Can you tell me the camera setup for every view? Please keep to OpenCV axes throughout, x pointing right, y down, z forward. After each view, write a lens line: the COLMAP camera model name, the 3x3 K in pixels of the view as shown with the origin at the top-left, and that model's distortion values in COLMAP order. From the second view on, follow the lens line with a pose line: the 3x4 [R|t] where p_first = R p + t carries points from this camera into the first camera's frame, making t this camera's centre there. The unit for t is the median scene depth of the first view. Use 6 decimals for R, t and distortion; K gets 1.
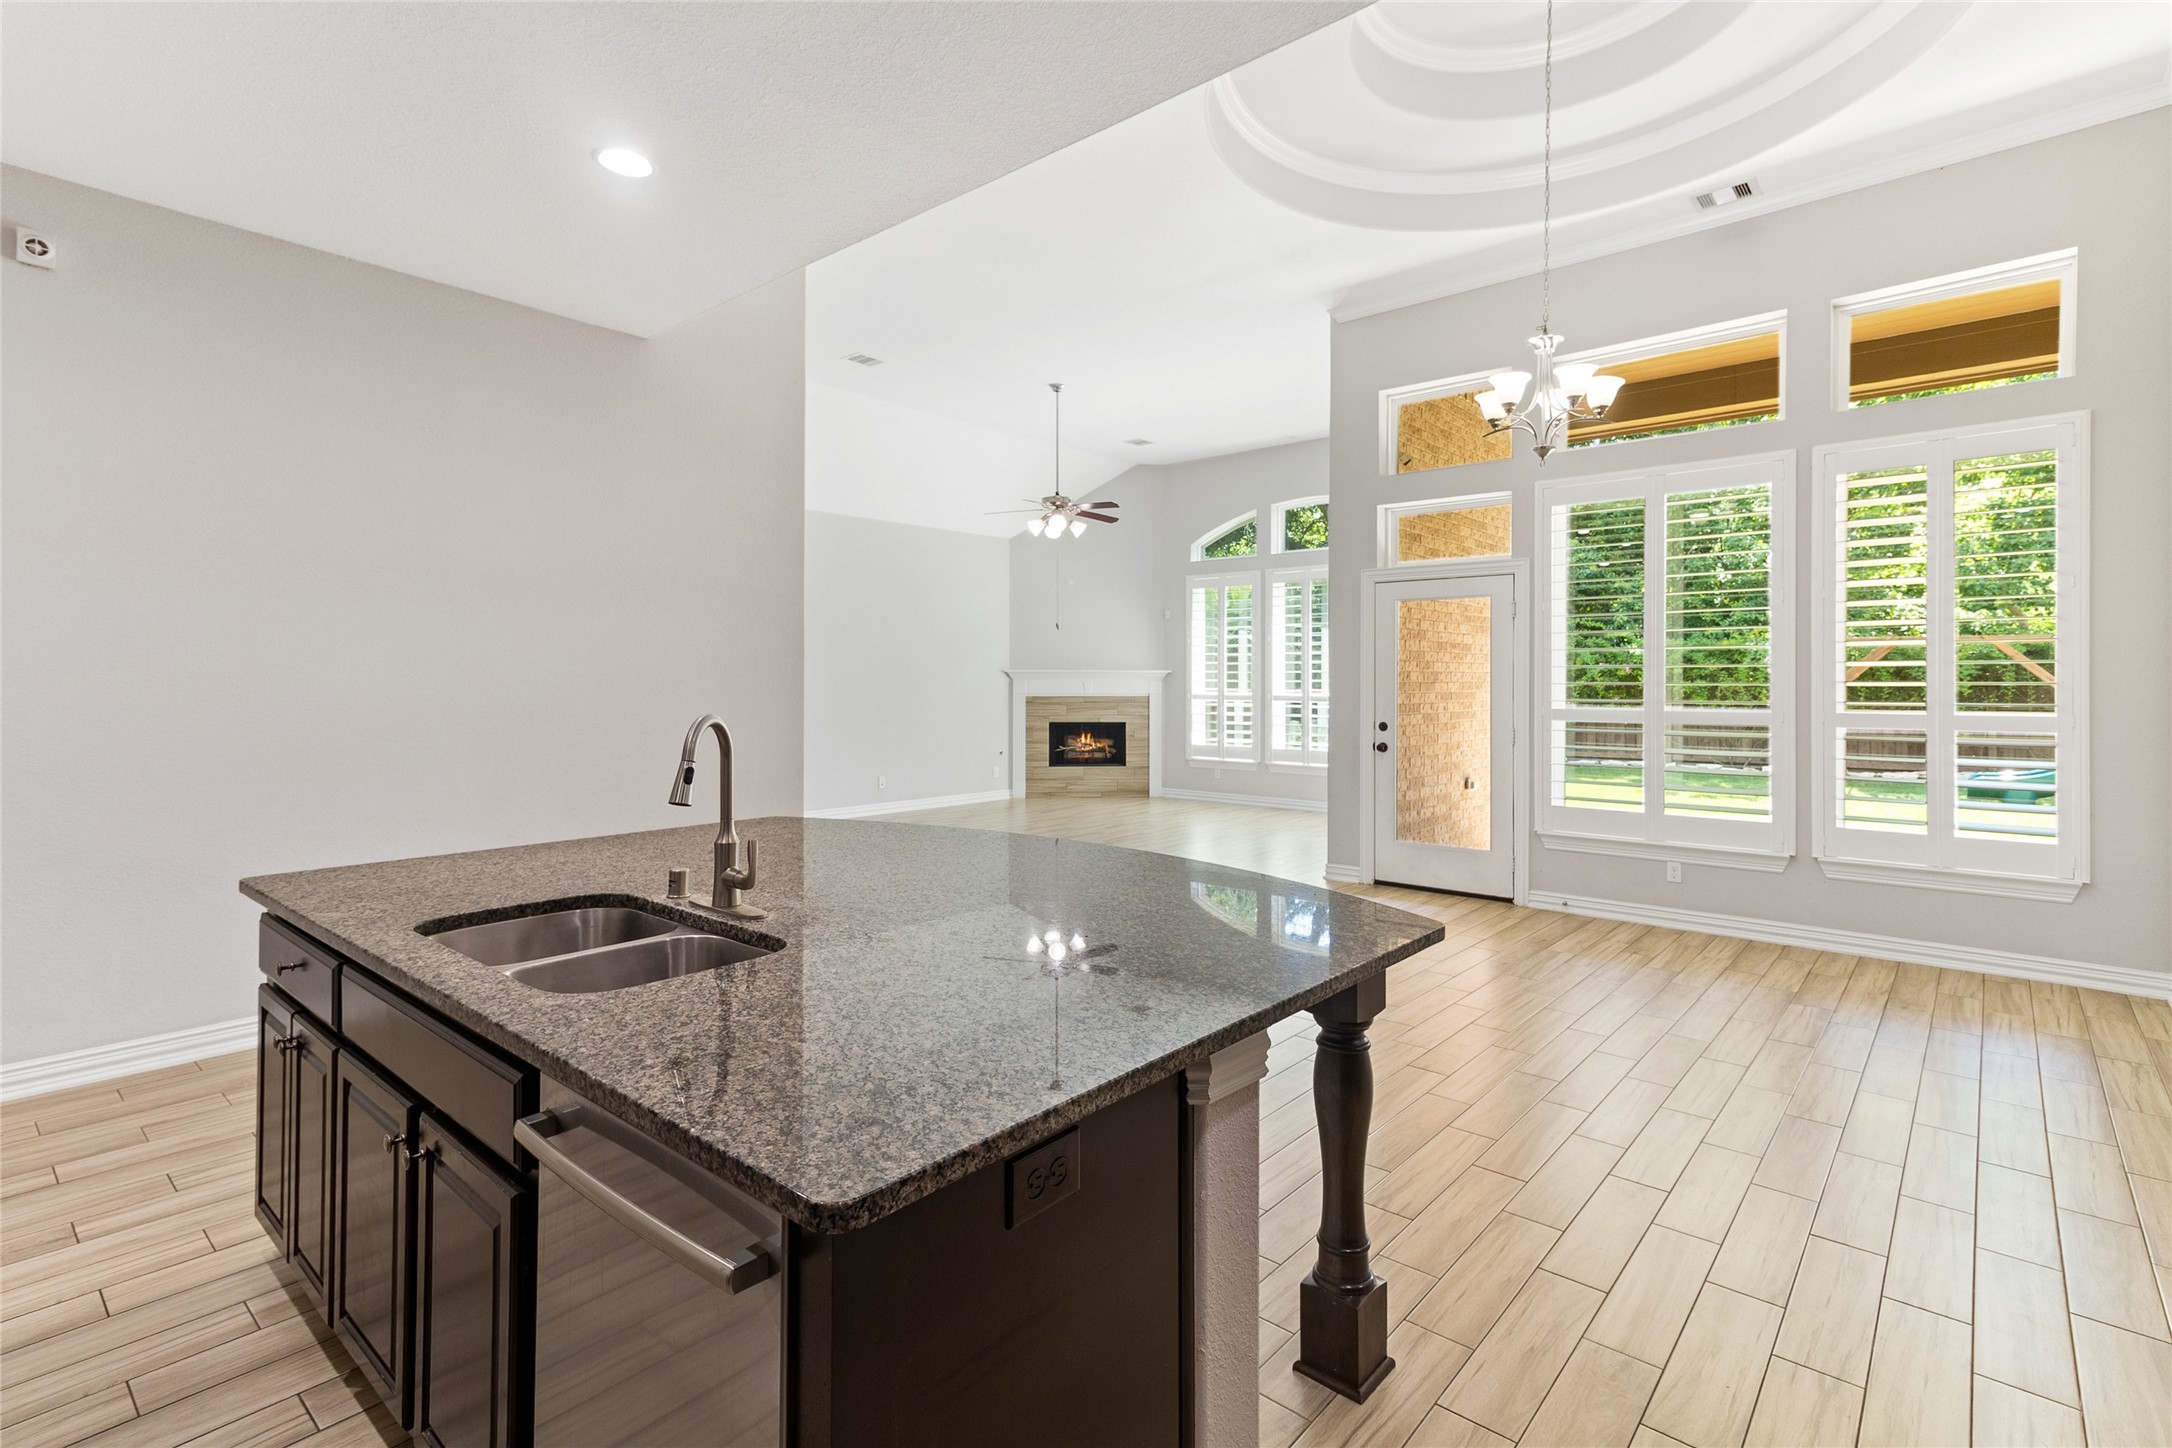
lens RADIAL K [[1017.1, 0, 1083.6], [0, 1017.1, 680.4], [0, 0, 1]] dist [0.021978, 0.000299]
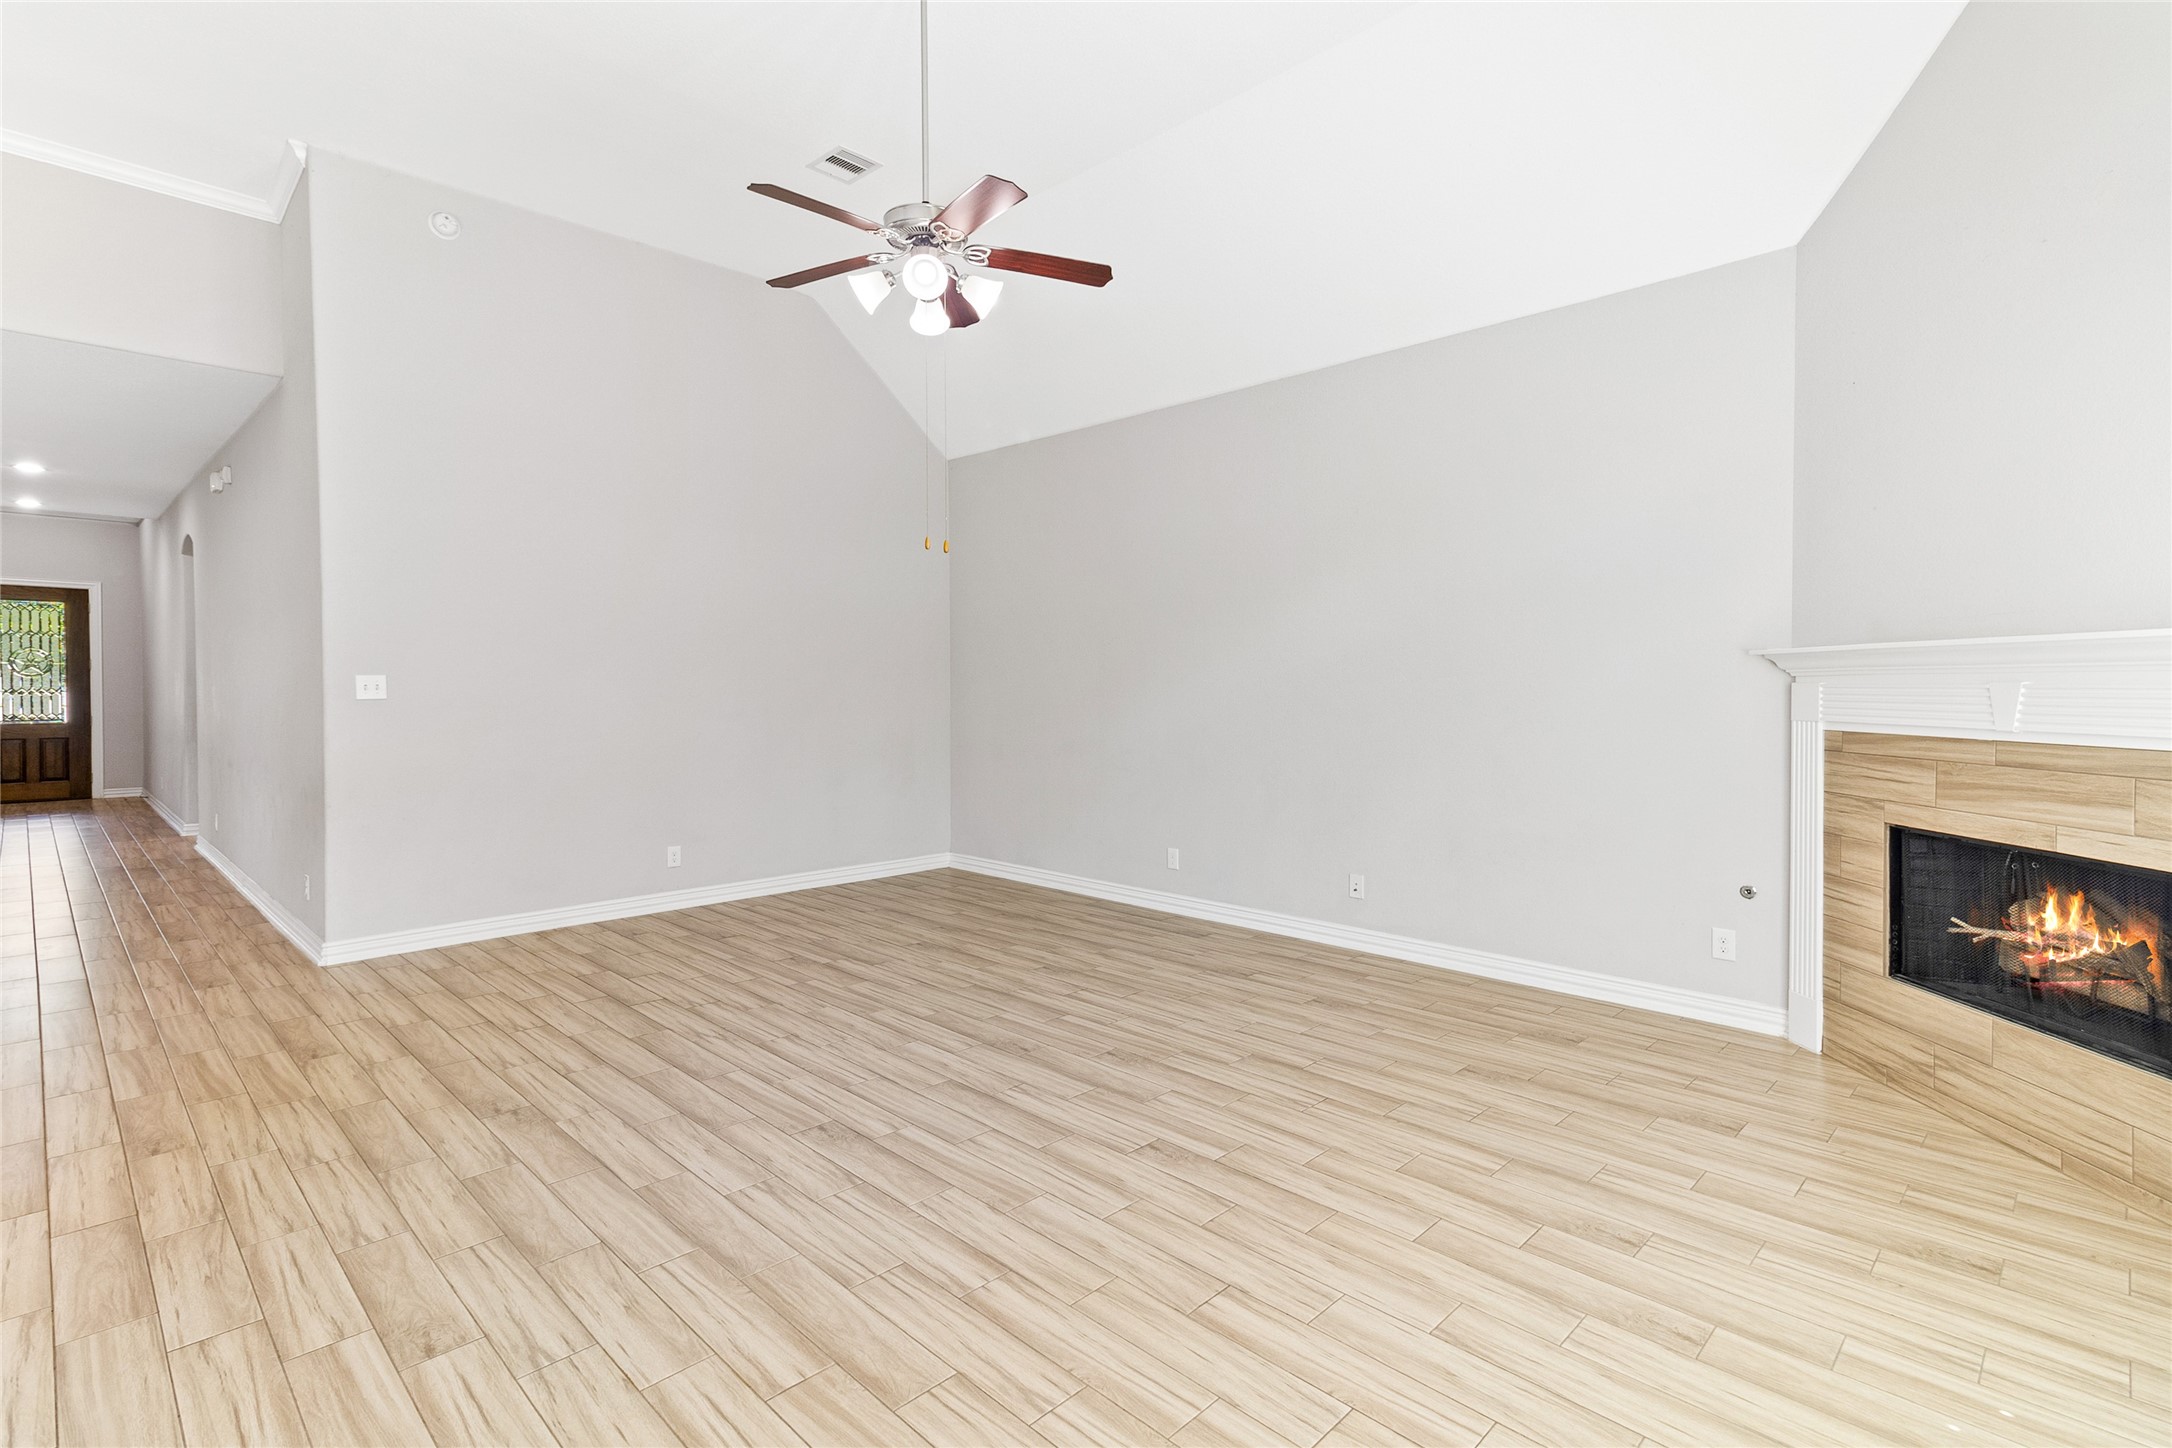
lens RADIAL K [[1017.1, 0, 1083.6], [0, 1017.1, 680.4], [0, 0, 1]] dist [0.021978, 0.000299]
pose [[-0.052123, -0.002101, -0.998638, 0.271636], [0.004492, 0.999987, -0.002338, 0.000051], [0.998631, -0.004608, -0.052113, 0.786924]]
